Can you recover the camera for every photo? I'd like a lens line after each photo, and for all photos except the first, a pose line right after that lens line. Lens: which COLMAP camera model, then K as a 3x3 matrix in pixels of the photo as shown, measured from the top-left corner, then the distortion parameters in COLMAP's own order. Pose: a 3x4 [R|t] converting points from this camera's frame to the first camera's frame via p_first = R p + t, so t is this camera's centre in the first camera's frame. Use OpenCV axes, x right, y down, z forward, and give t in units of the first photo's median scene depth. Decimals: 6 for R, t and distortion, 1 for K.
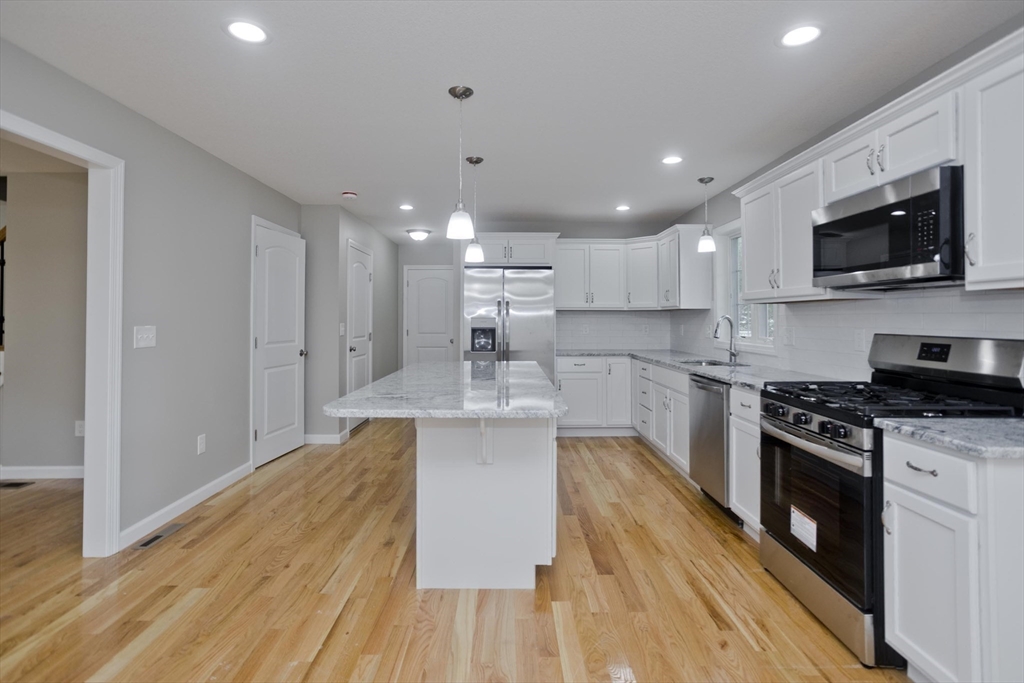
lens RADIAL K [[500.9, 0, 512.8], [0, 500.9, 310.8], [0, 0, 1]] dist [-0.038314, 0.019092]
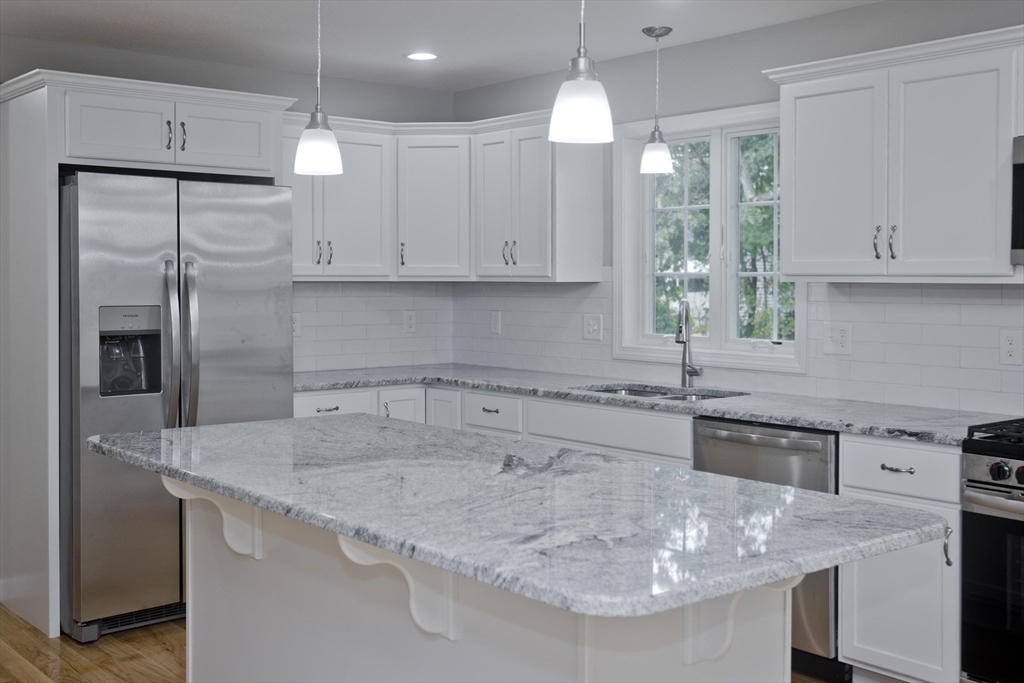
lens RADIAL K [[1140.1, 0, 515.9], [0, 1140.1, 298.8], [0, 0, 1]] dist [0.049596, 0.000000]
pose [[0.775291, -0.011371, 0.631502, -0.721389], [-0.011756, 0.999405, 0.032429, -0.042670], [-0.631495, -0.032566, 0.774696, 0.277421]]
